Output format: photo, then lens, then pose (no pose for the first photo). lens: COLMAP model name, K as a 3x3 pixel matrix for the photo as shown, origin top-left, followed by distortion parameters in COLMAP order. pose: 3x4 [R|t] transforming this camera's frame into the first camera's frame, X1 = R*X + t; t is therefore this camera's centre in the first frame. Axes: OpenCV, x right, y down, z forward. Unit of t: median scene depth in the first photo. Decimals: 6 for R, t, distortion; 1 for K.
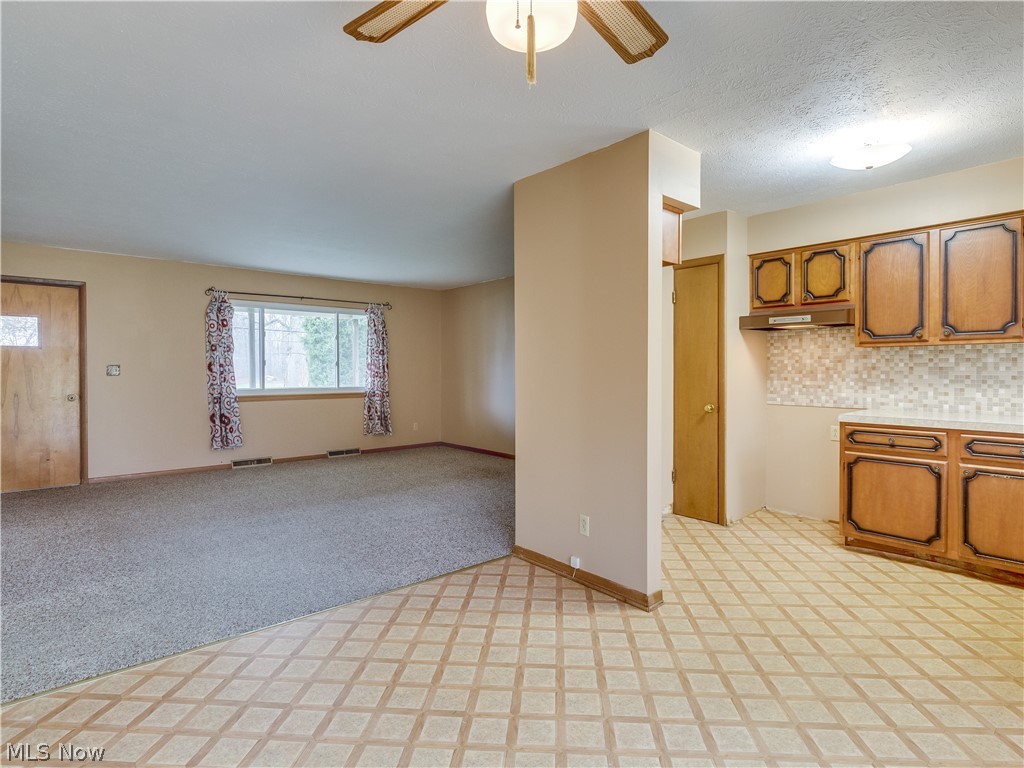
lens RADIAL K [[549.3, 0, 513.3], [0, 549.3, 379.9], [0, 0, 1]] dist [-0.000333, -0.000098]
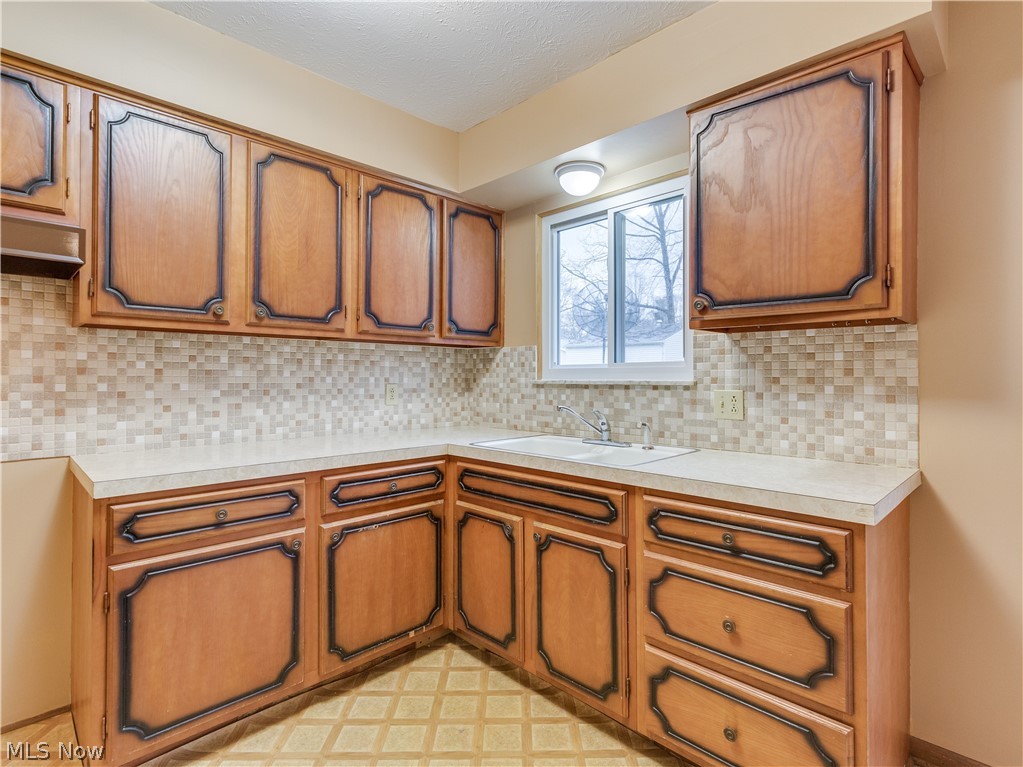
lens RADIAL K [[518.3, 0, 512.7], [0, 518.3, 373.4], [0, 0, 1]] dist [0.002593, 0.000027]
pose [[-0.086813, 0.011246, 0.996161, 0.185156], [0.018010, 0.999791, -0.009717, -0.008520], [-0.996062, 0.017097, -0.086997, 0.741236]]
